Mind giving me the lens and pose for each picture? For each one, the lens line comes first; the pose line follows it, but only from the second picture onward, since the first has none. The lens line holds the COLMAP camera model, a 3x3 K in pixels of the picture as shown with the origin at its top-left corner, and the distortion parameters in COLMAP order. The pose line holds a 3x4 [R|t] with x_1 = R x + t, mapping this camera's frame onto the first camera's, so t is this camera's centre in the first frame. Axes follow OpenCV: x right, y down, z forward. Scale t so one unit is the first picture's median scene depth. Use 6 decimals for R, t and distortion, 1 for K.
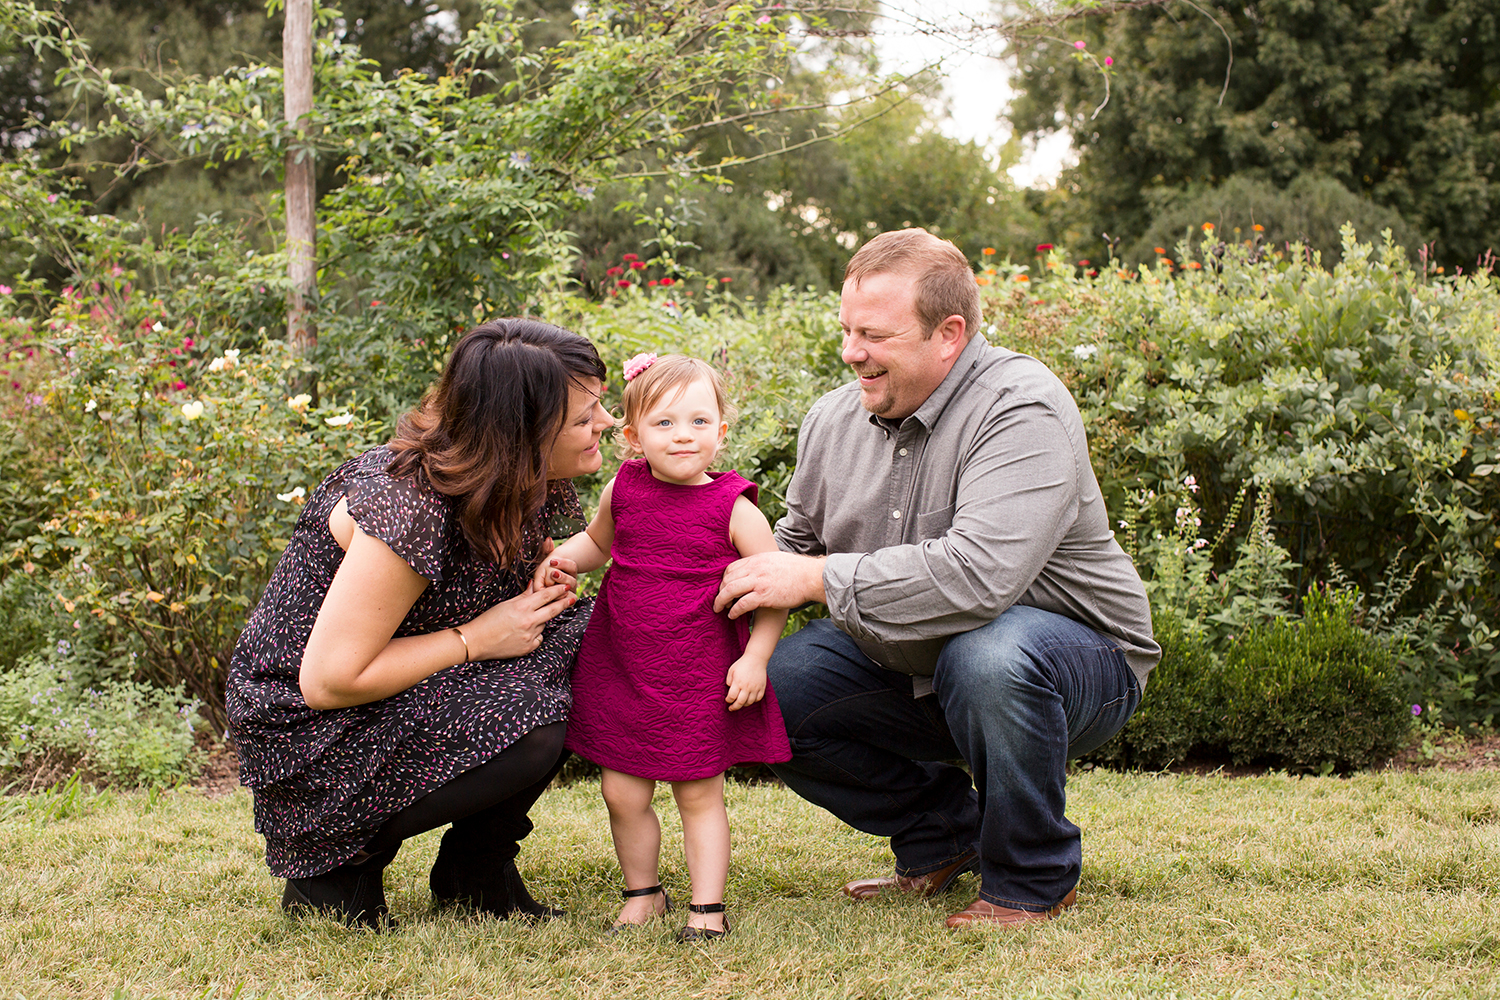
lens RADIAL K [[2265.5, 0, 750.0], [0, 2265.5, 500.0], [0, 0, 1]] dist [-0.197431, 0.516590]
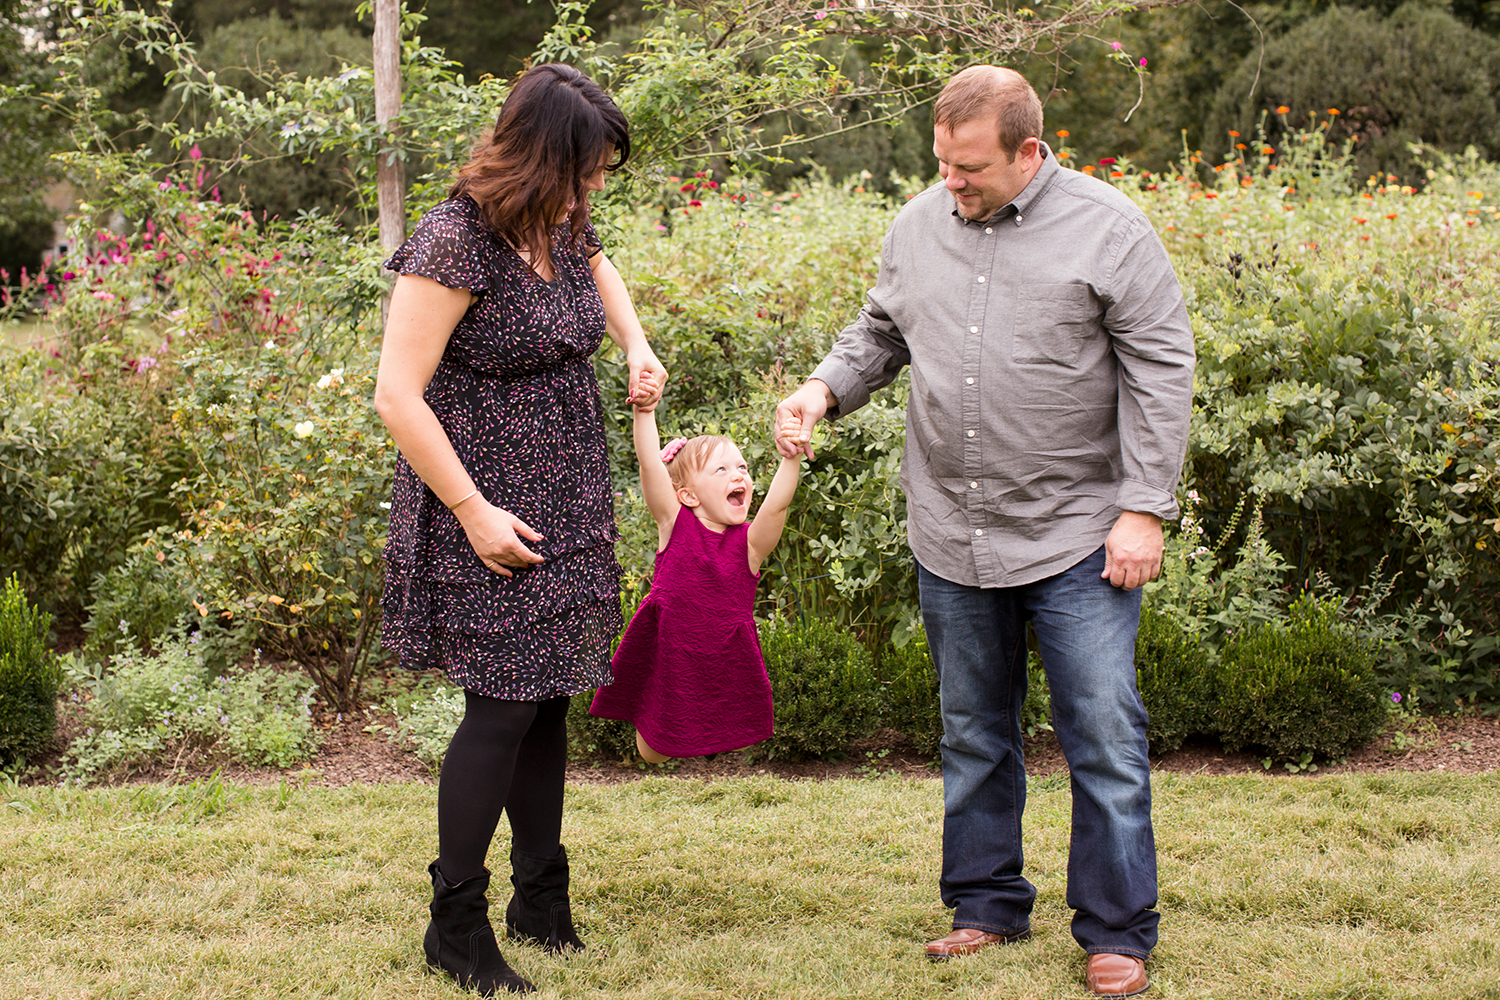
lens RADIAL K [[2396.3, 0, 696.1], [0, 2396.3, 481.1], [0, 0, 1]] dist [-0.172230, 0.365225]
pose [[0.998099, 0.002621, -0.061581, 0.020915], [0.002545, 0.996491, 0.083665, -0.106241], [0.061584, -0.083663, 0.994589, -0.173093]]
